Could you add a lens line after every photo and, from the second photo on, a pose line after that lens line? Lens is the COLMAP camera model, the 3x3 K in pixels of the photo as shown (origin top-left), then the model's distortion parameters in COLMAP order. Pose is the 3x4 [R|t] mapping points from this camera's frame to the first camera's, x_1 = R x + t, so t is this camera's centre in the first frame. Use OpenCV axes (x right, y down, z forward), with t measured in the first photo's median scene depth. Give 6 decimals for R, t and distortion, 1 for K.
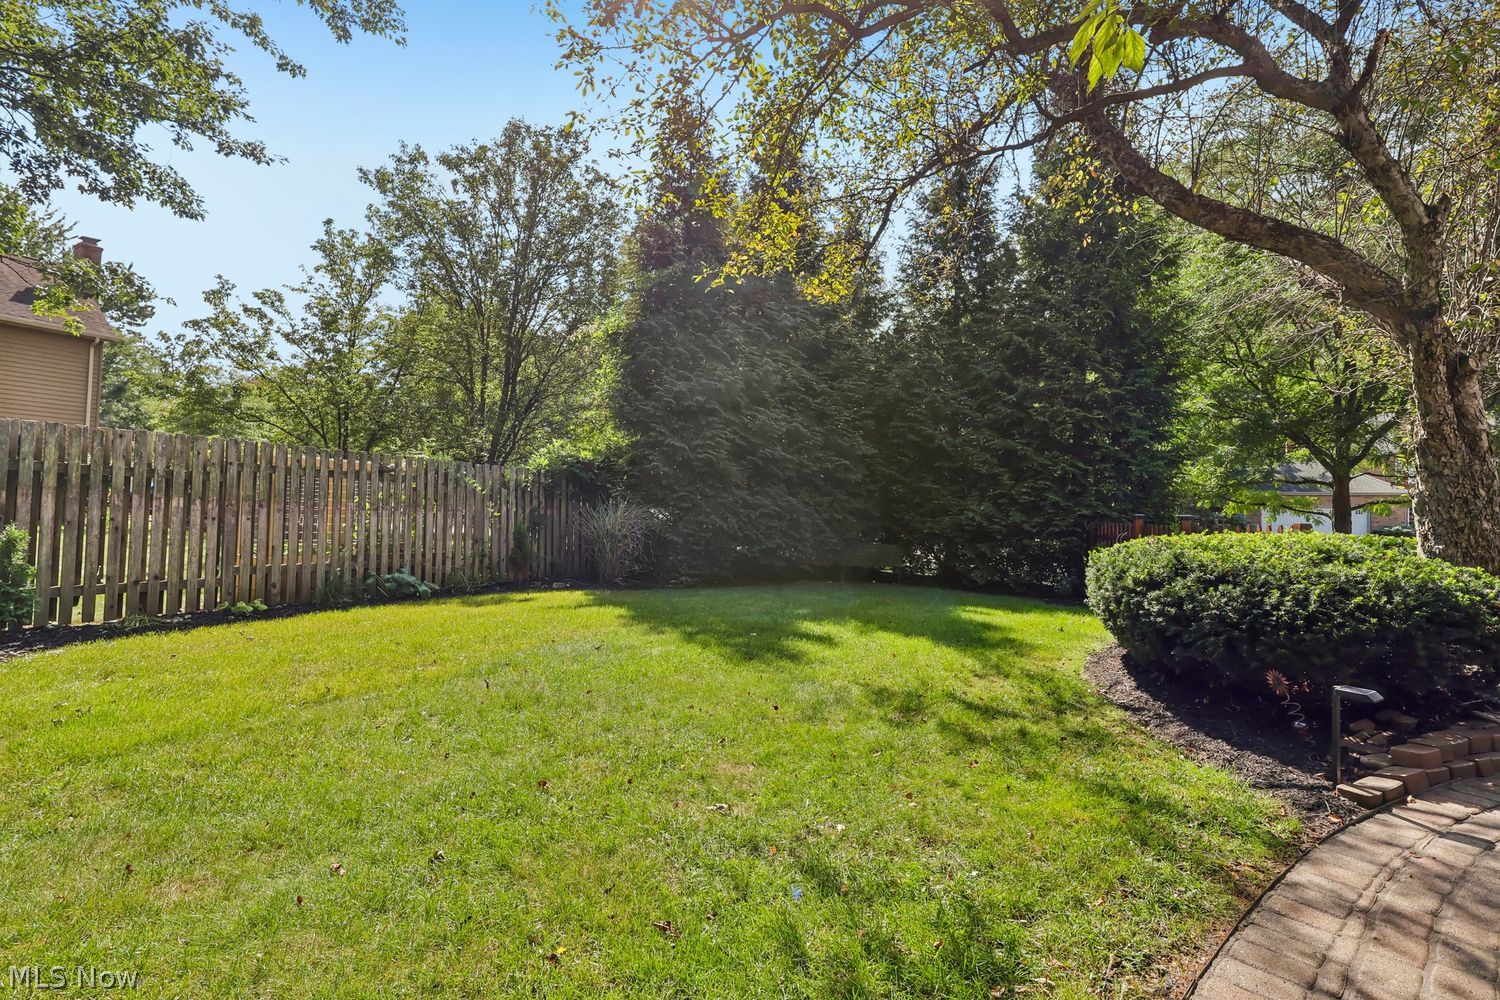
lens RADIAL K [[711.0, 0, 751.1], [0, 711.0, 498.4], [0, 0, 1]] dist [-0.019060, -0.000883]
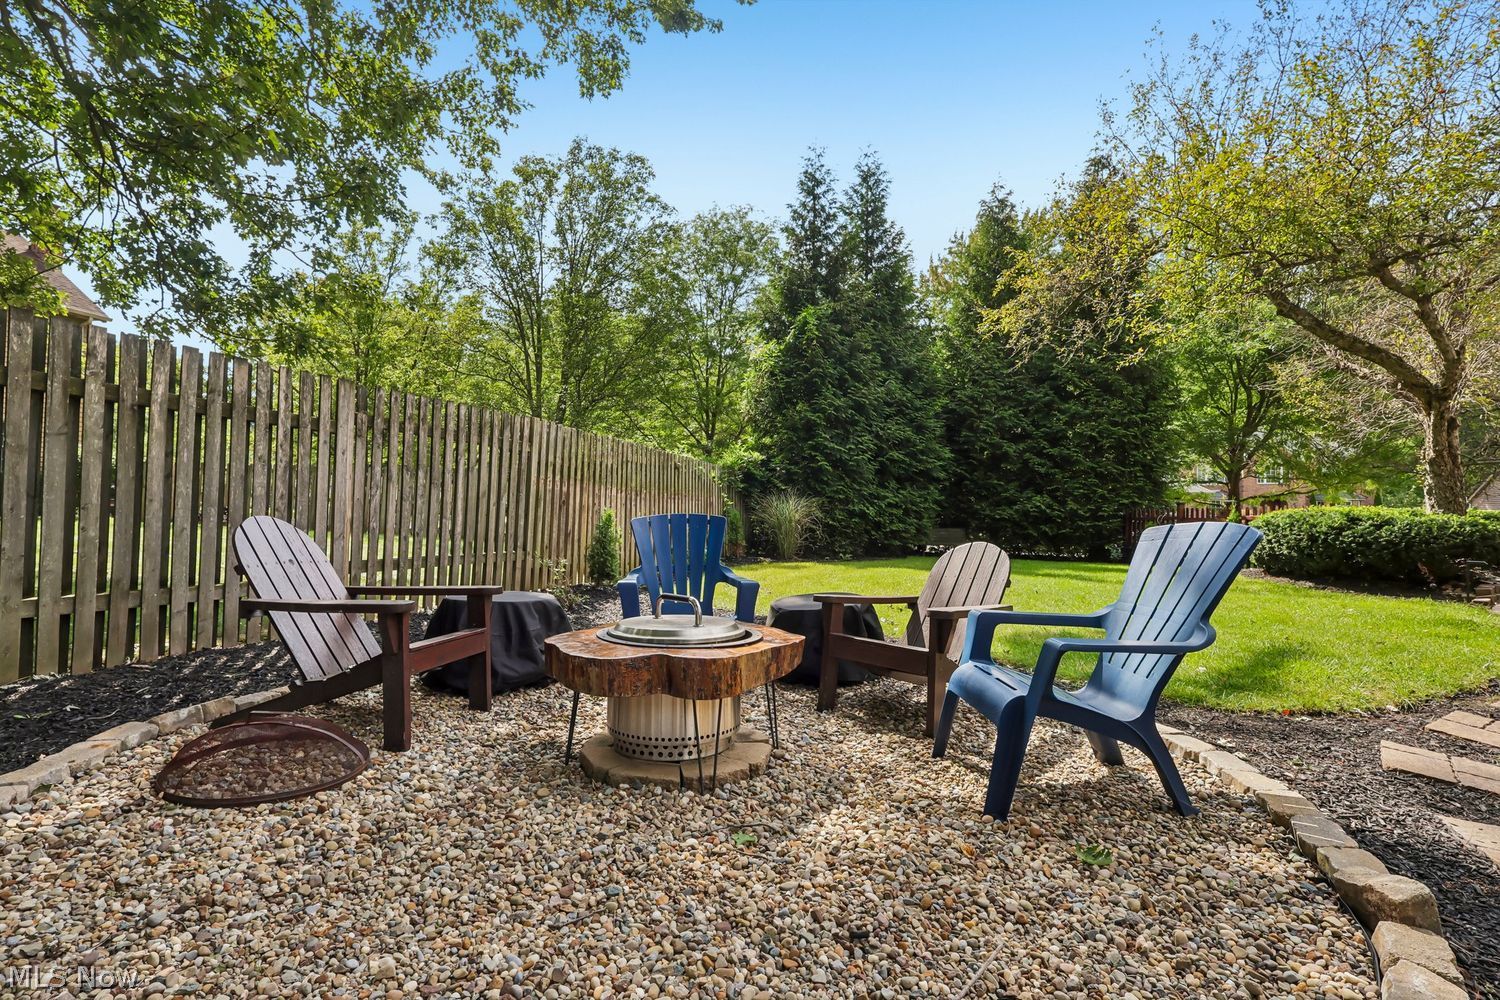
lens RADIAL K [[730.9, 0, 748.2], [0, 730.9, 495.0], [0, 0, 1]] dist [-0.003488, 0.000025]
pose [[0.967963, 0.000144, 0.251093, -0.781002], [0.001100, 0.999988, -0.004813, 0.016758], [-0.251091, 0.004935, 0.967951, -0.287779]]
